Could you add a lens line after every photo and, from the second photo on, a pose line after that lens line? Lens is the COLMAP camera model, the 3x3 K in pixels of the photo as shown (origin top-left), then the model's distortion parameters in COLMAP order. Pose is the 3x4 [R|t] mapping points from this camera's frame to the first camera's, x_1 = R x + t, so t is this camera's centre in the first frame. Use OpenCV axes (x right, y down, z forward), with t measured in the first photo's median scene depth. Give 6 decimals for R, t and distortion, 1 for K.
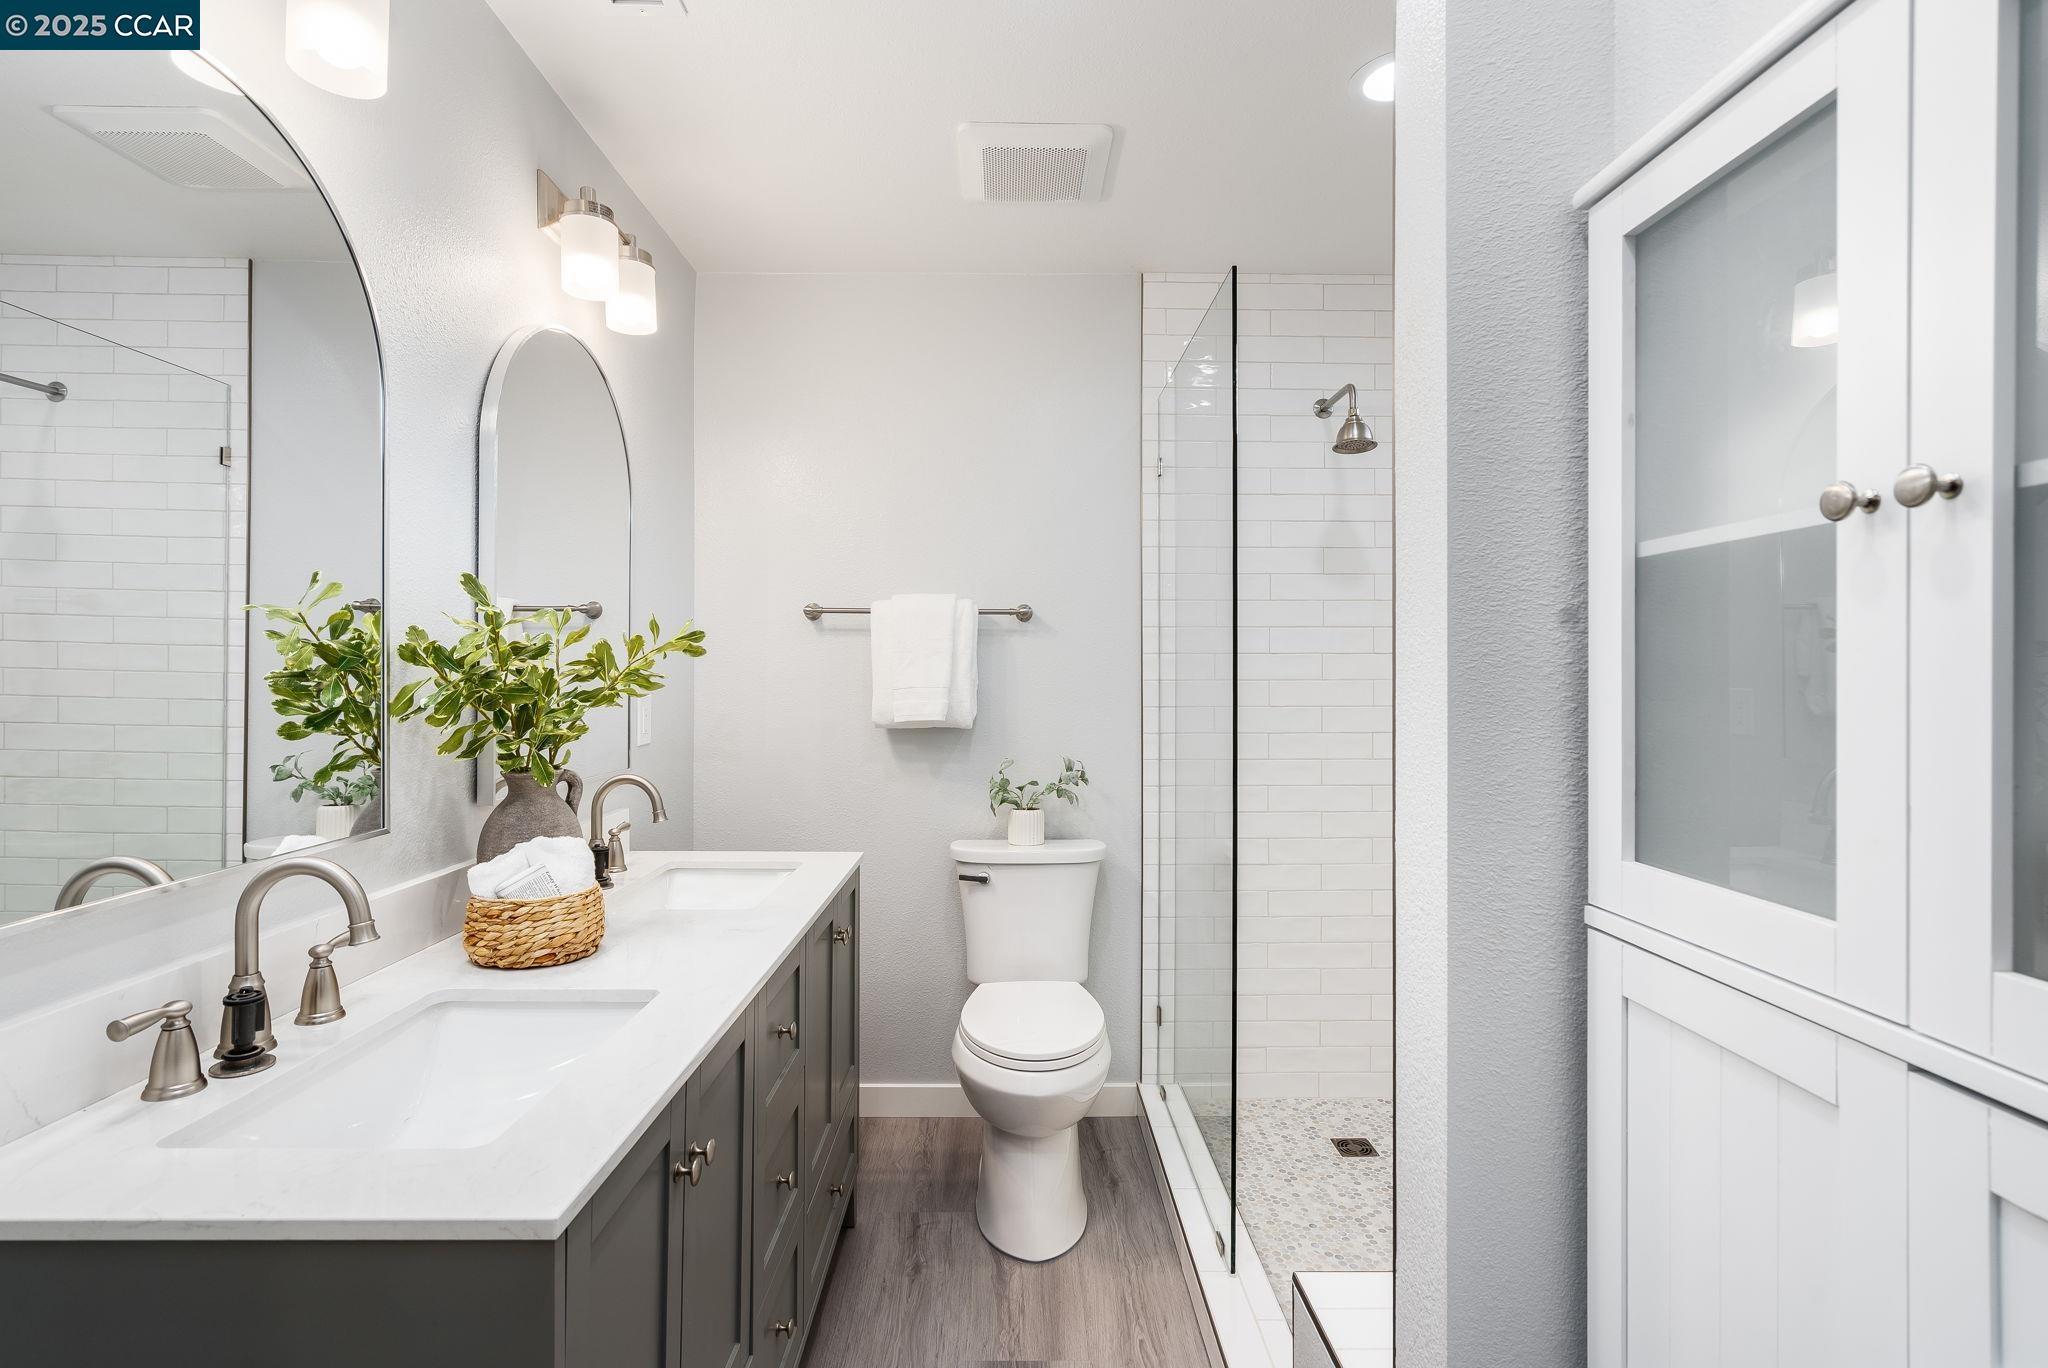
lens RADIAL K [[993.2, 0, 1026.5], [0, 993.2, 674.8], [0, 0, 1]] dist [-0.005417, 0.005630]
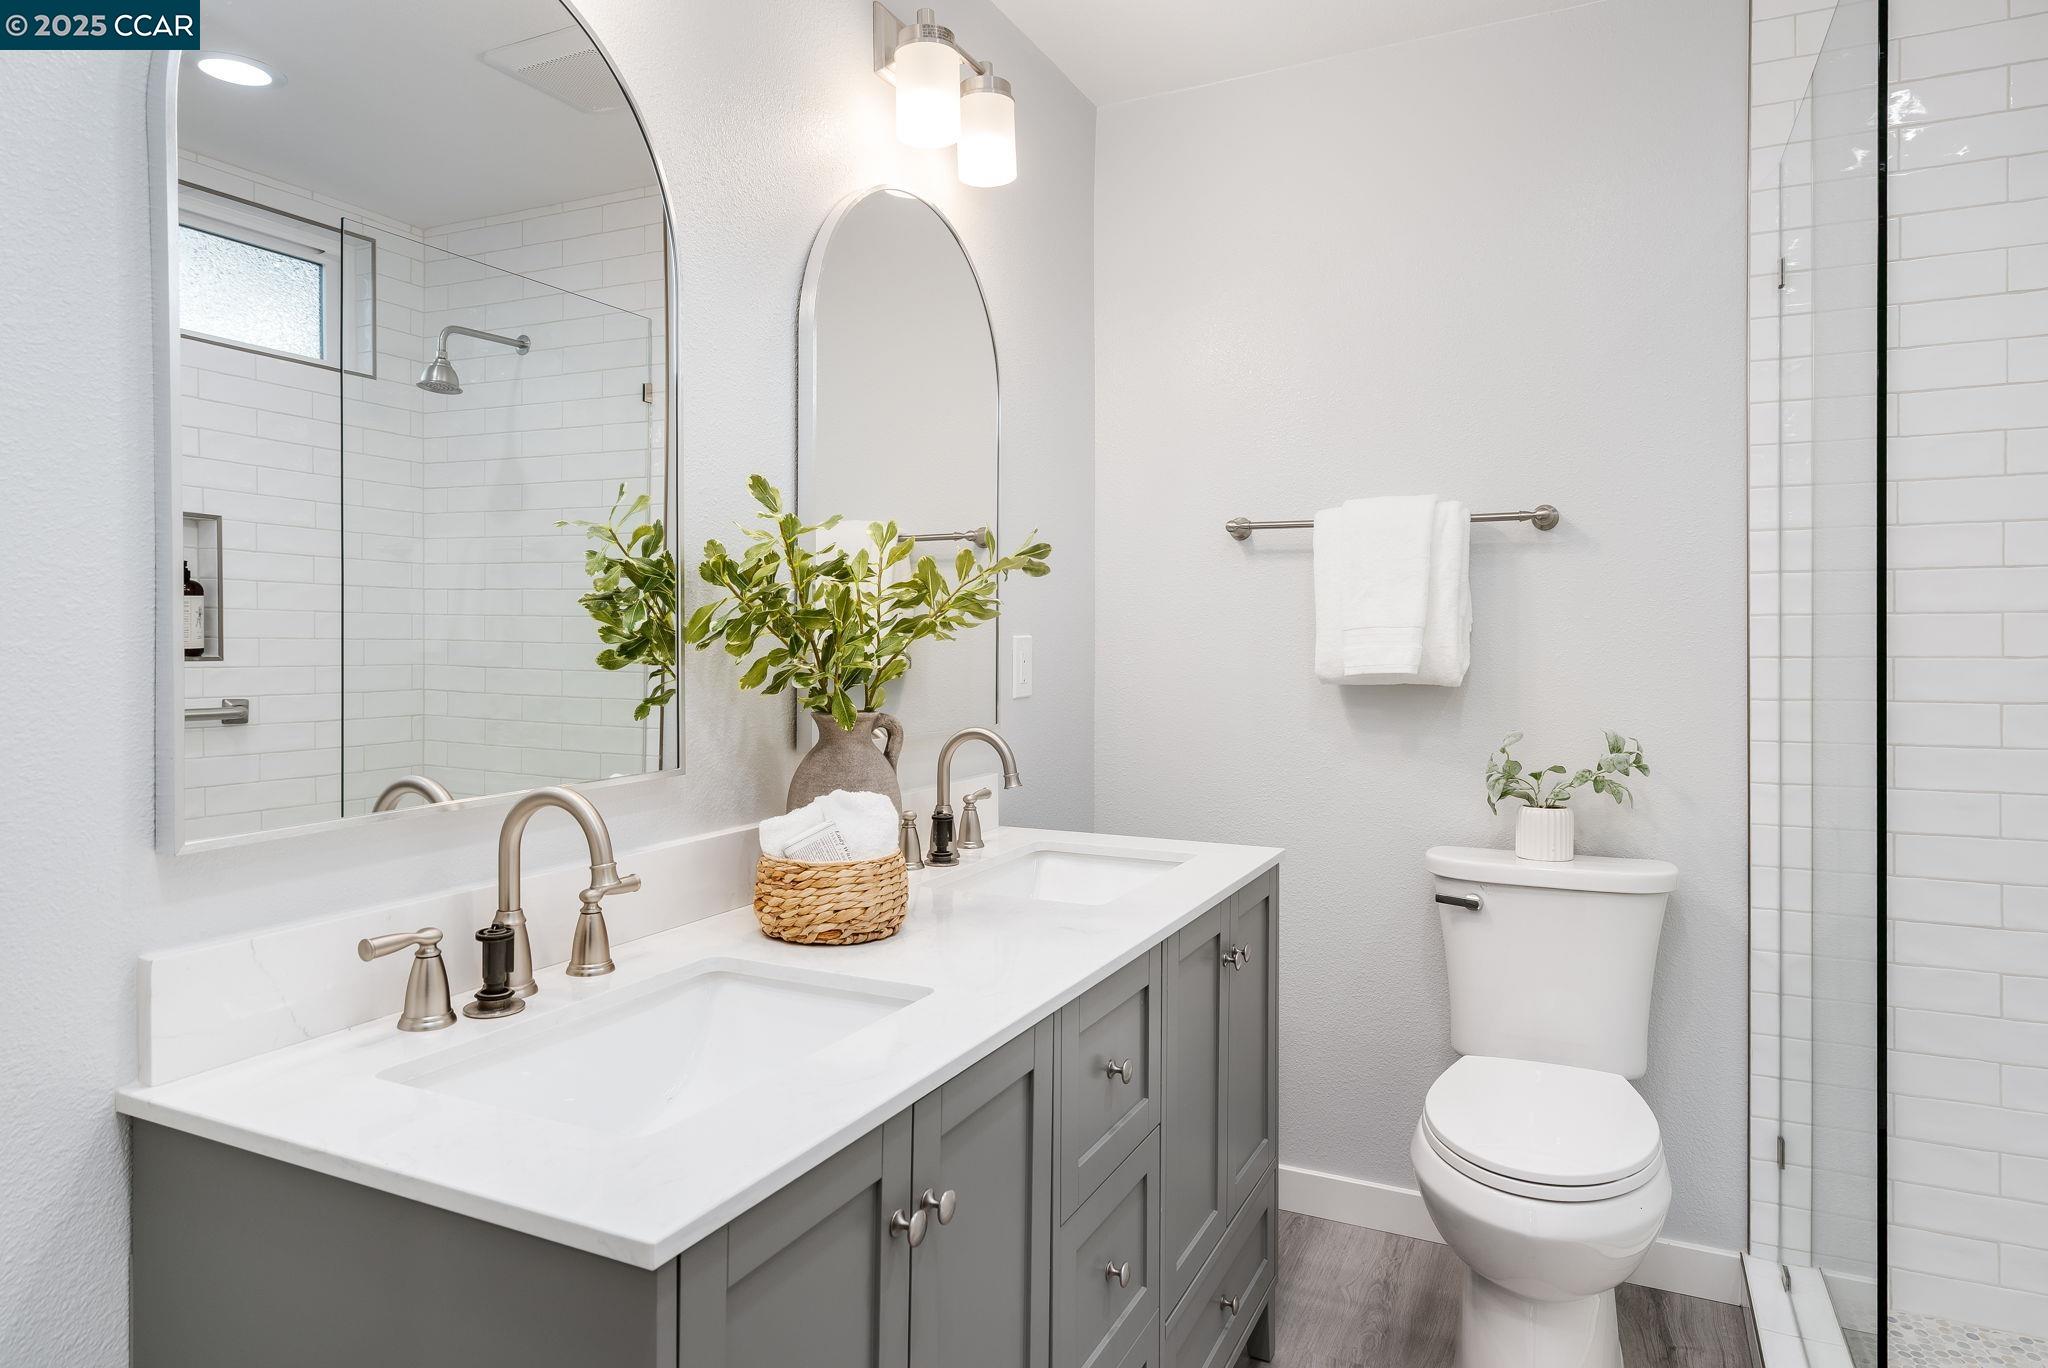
lens RADIAL K [[1252.9, 0, 1024.0], [0, 1252.9, 645.9], [0, 0, 1]] dist [0.007023, 0.004293]
pose [[0.888327, -0.000572, -0.459212, 0.115023], [0.001121, 0.999999, 0.000923, 0.037180], [0.459211, -0.001335, 0.888326, 0.123192]]
